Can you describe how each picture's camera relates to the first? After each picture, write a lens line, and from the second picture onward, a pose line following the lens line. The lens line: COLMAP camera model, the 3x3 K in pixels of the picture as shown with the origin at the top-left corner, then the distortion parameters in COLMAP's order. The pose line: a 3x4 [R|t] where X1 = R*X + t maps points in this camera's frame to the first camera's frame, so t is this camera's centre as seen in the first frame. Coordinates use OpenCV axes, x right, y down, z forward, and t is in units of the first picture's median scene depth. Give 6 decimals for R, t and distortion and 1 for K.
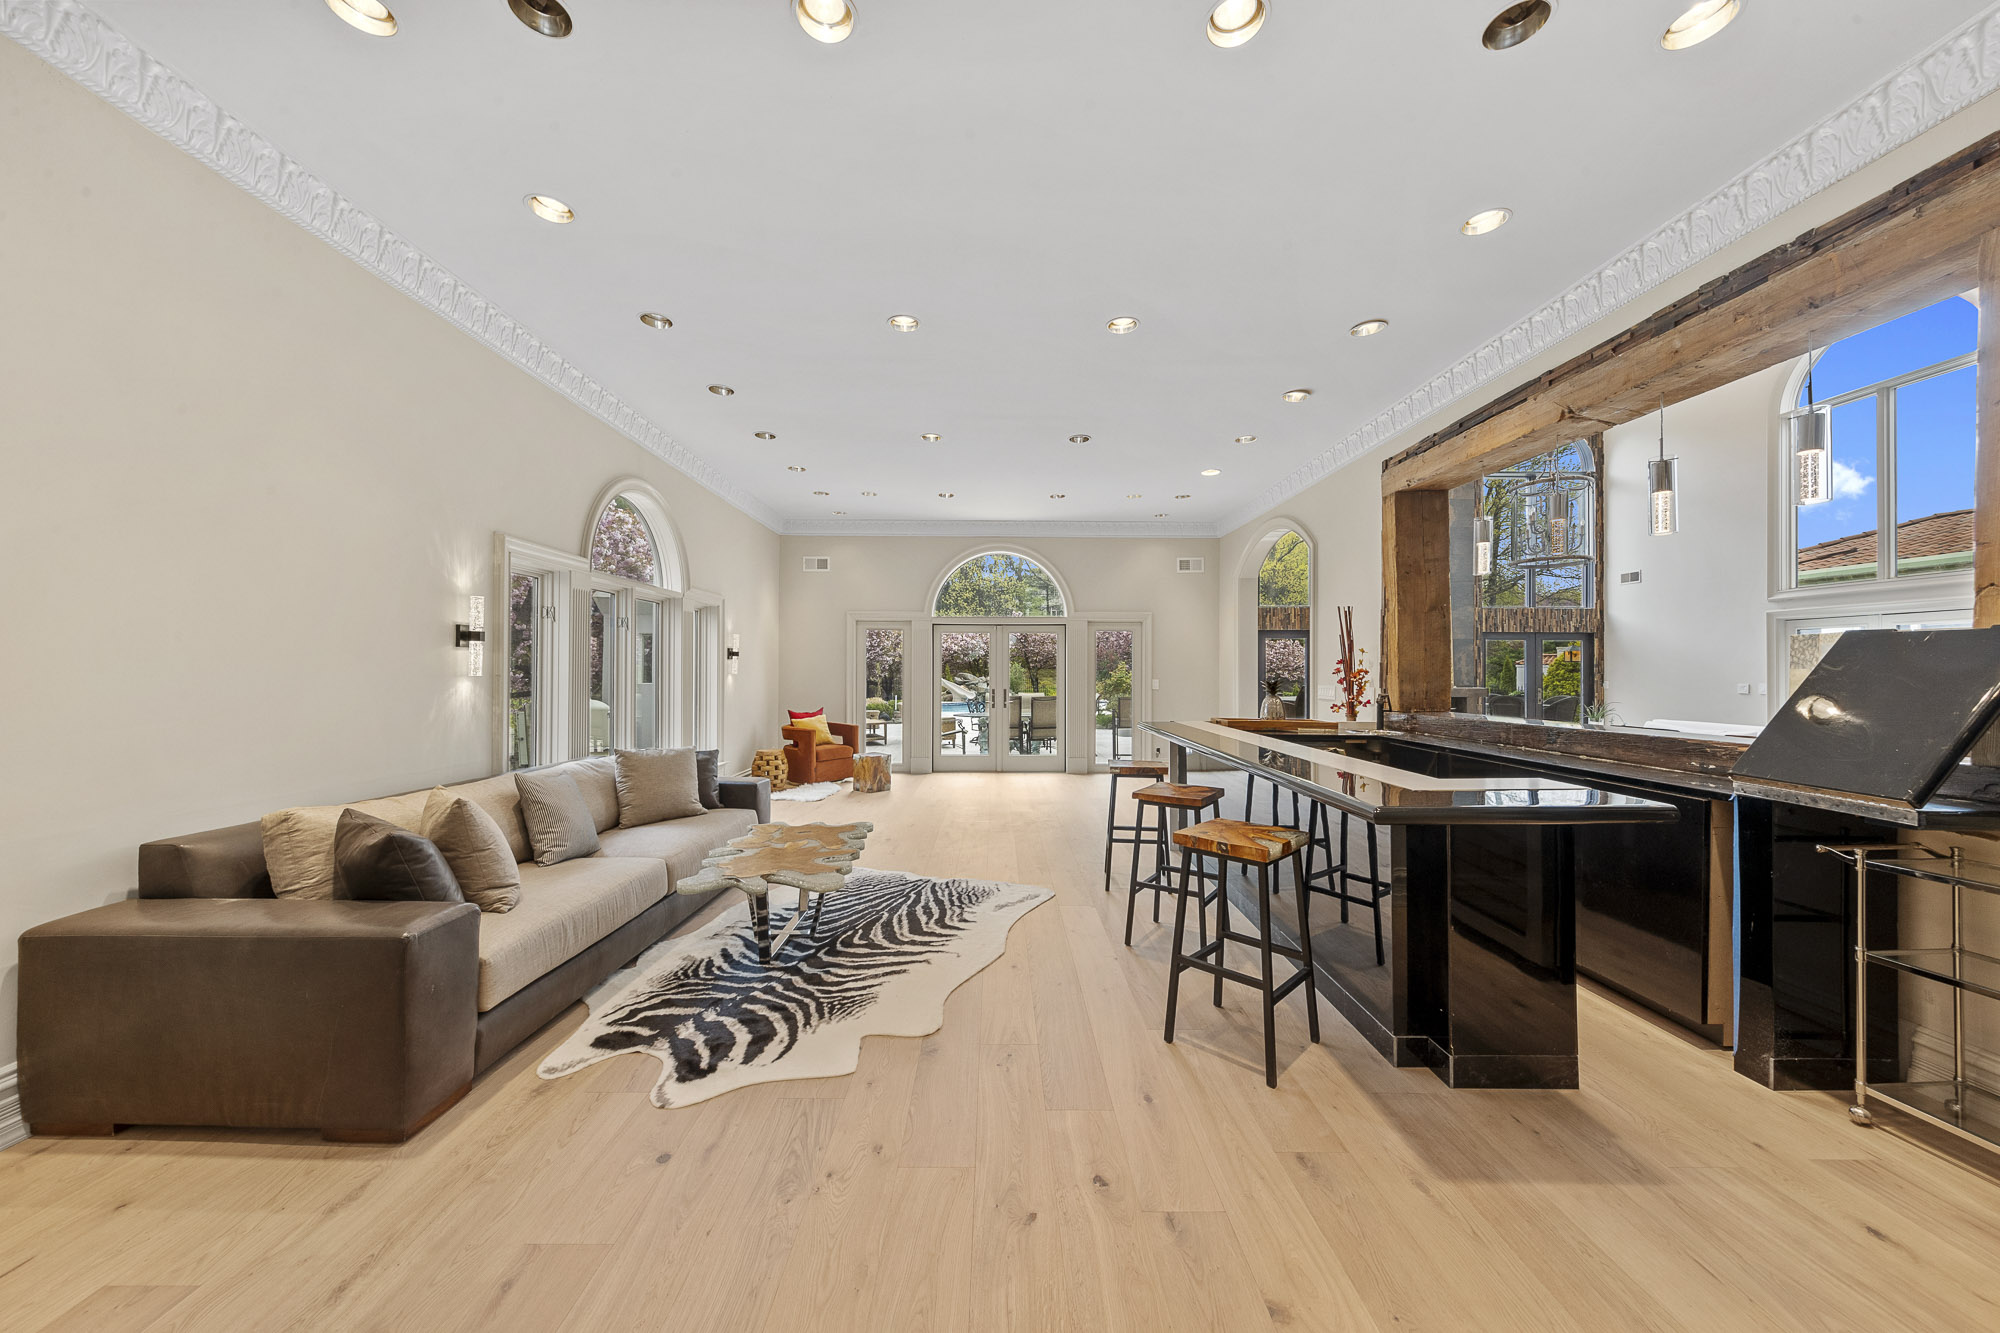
lens RADIAL K [[698.4, 0, 987.4], [0, 698.4, 676.8], [0, 0, 1]] dist [-0.000376, -0.000029]
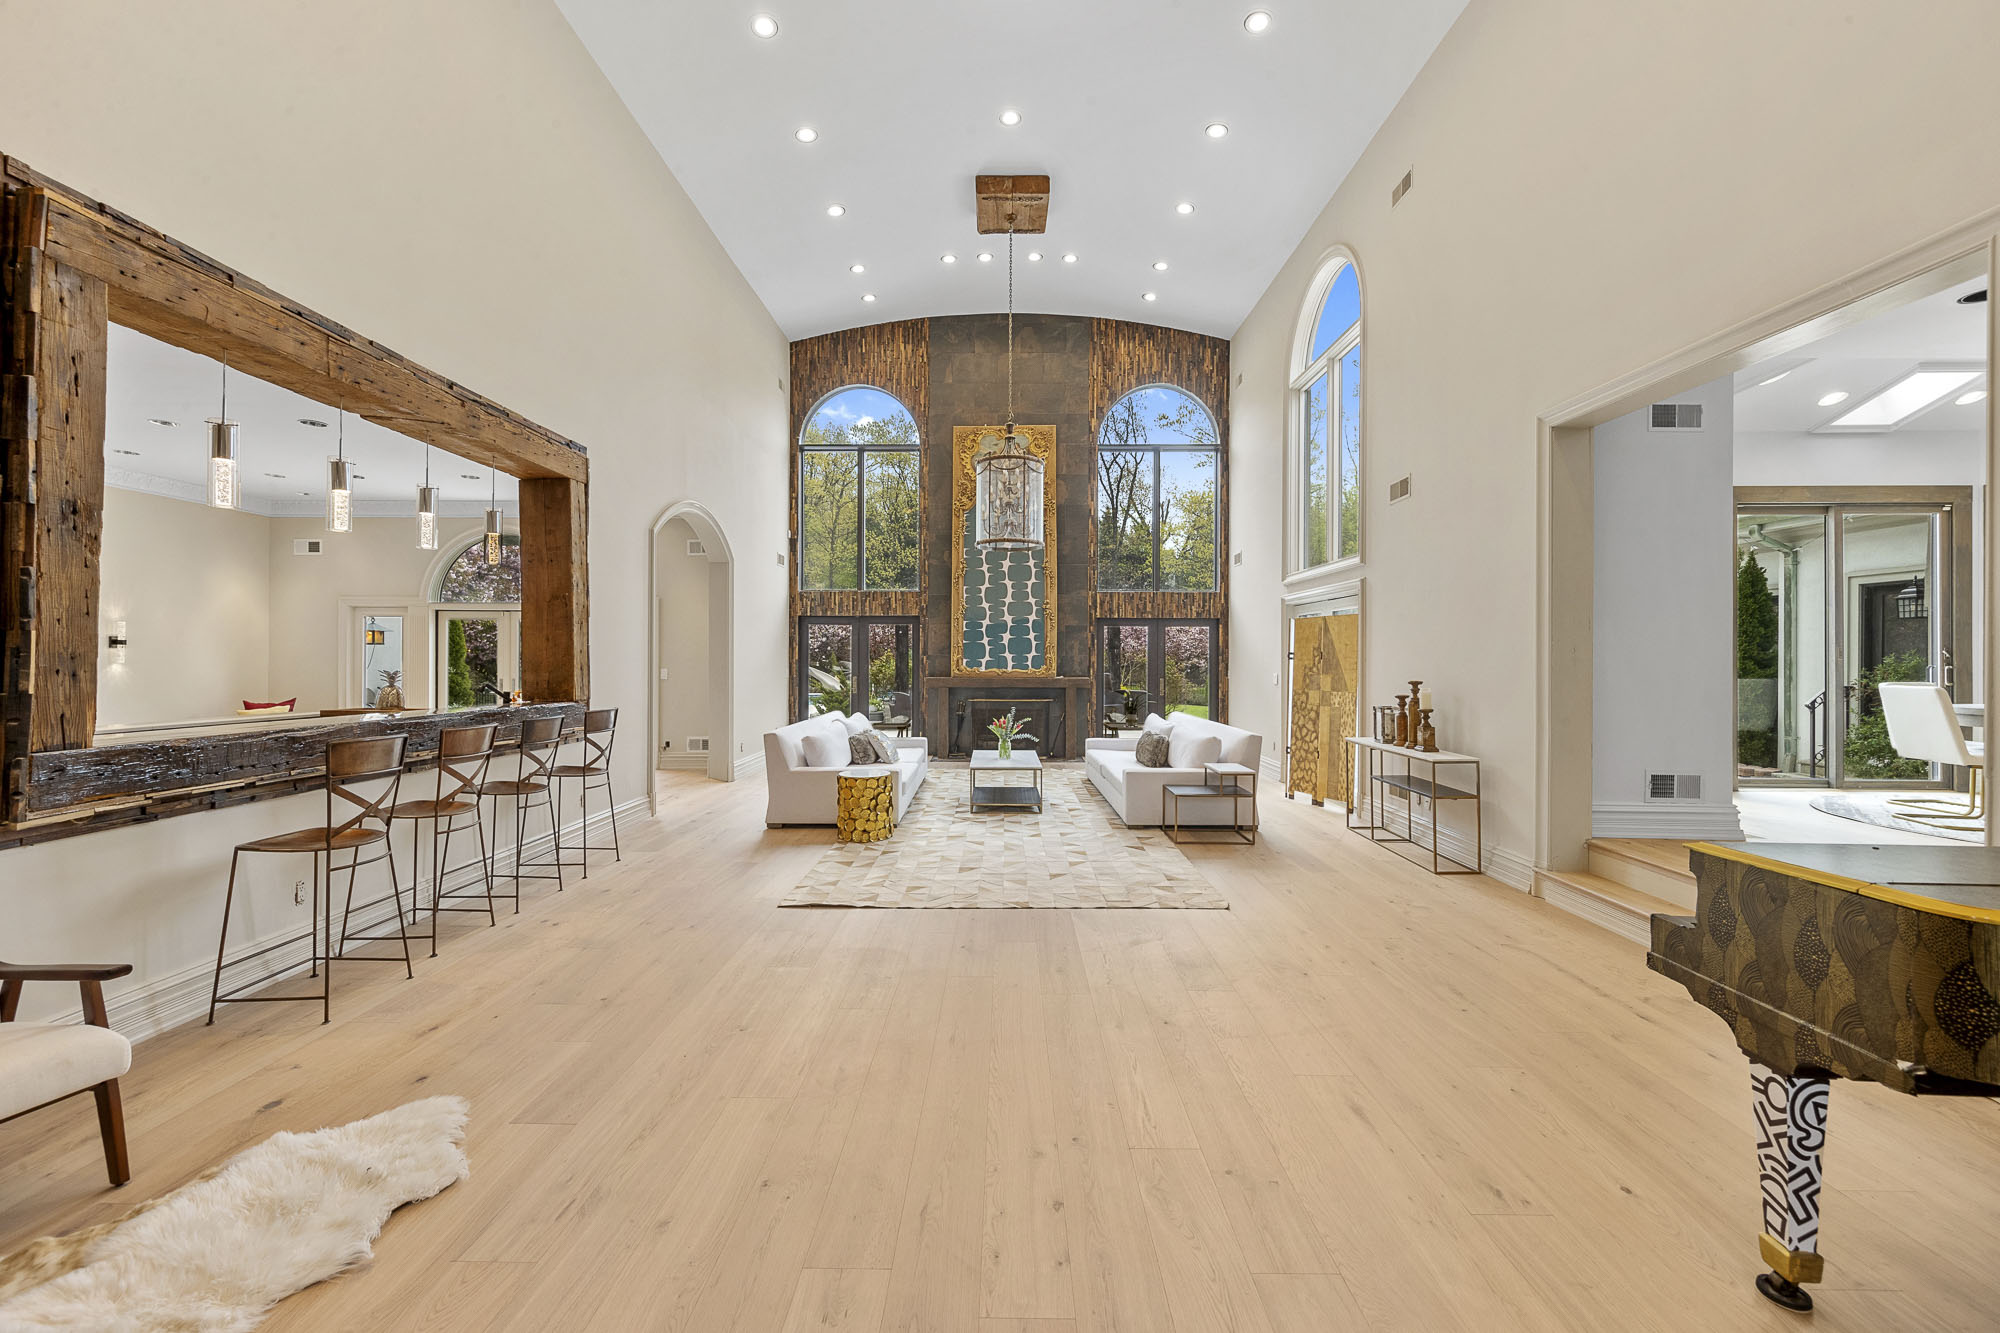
lens RADIAL K [[790.4, 0, 1000.0], [0, 790.4, 666.5], [0, 0, 1]] dist [0.001150, 0.000092]
pose [[0.999908, 0.000165, -0.013554, 0.709500], [-0.000146, 0.999999, 0.001372, -0.000794], [0.013554, -0.001370, 0.999907, -0.061707]]
